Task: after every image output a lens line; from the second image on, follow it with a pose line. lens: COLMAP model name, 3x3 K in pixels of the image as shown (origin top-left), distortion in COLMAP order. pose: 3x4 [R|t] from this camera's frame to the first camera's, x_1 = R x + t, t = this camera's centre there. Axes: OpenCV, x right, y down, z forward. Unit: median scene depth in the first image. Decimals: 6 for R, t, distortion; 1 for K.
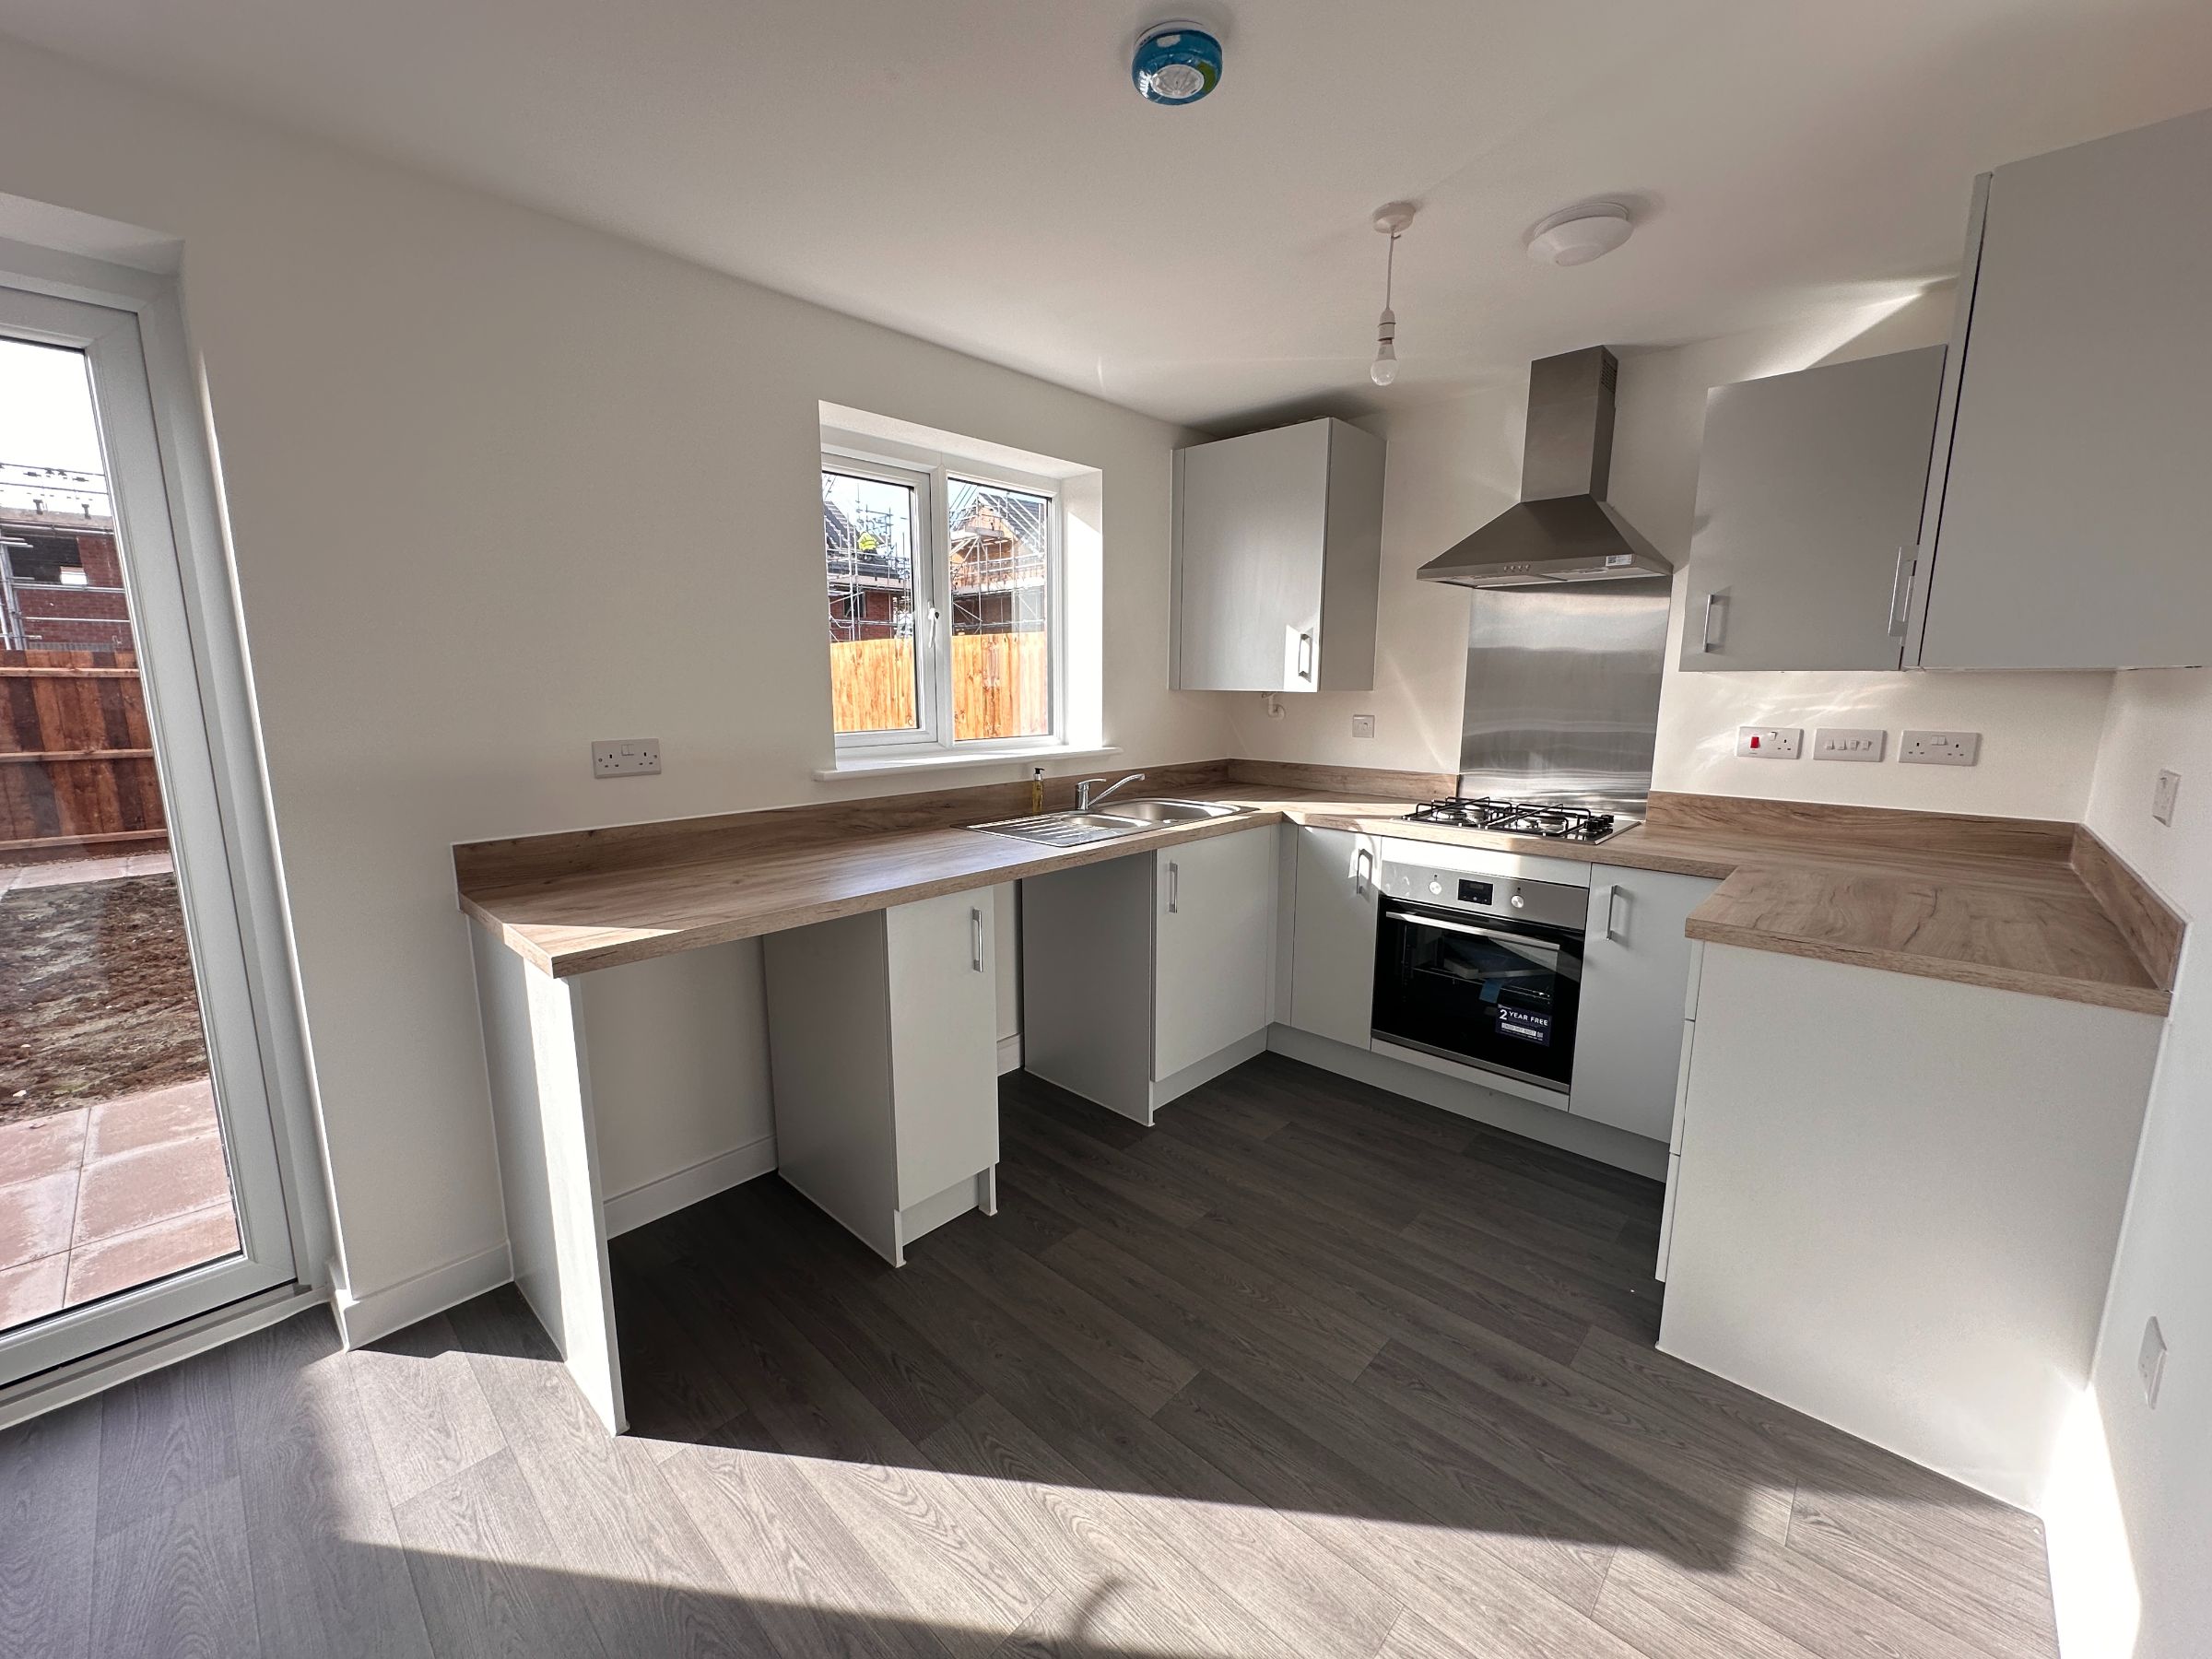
lens RADIAL K [[884.8, 0, 1106.0], [0, 884.8, 829.5], [0, 0, 1]] dist [0.000944, 0.000039]
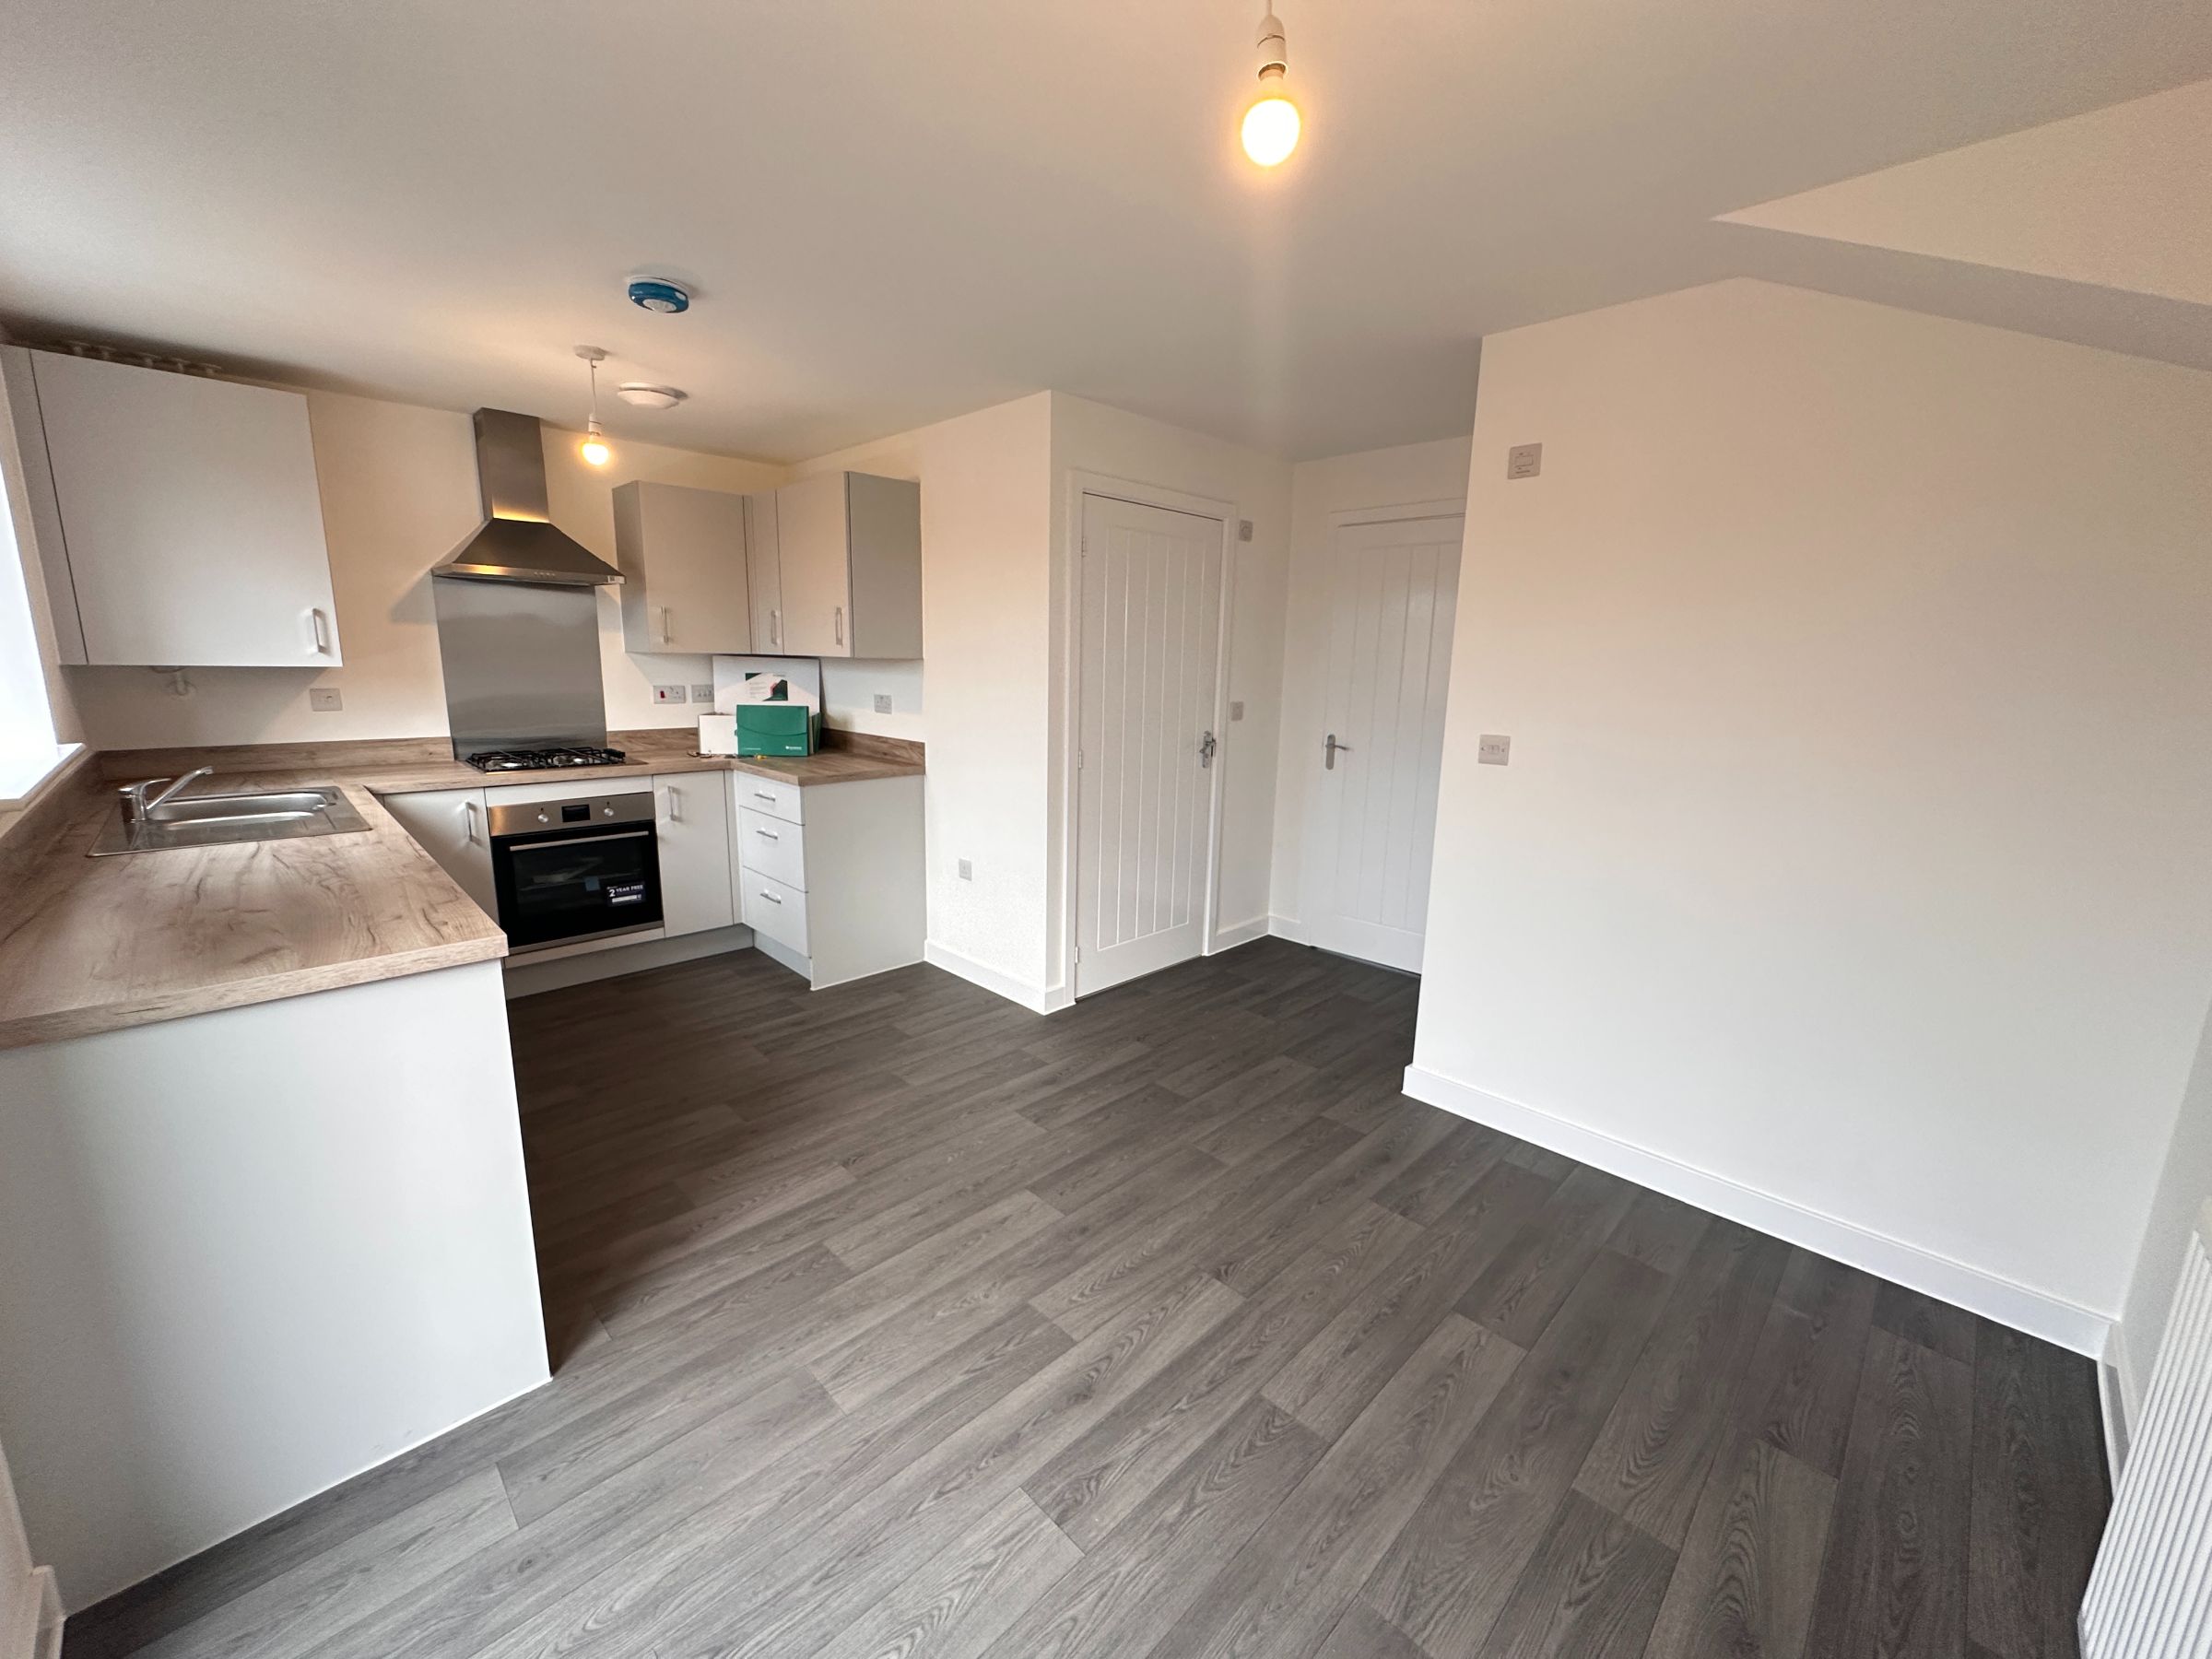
lens RADIAL K [[884.8, 0, 1106.0], [0, 884.8, 829.5], [0, 0, 1]] dist [0.000944, 0.000039]
pose [[0.025998, -0.191339, 0.981180, -0.959524], [0.147024, 0.971570, 0.185569, -0.041217], [-0.988791, 0.139433, 0.053390, 0.122982]]
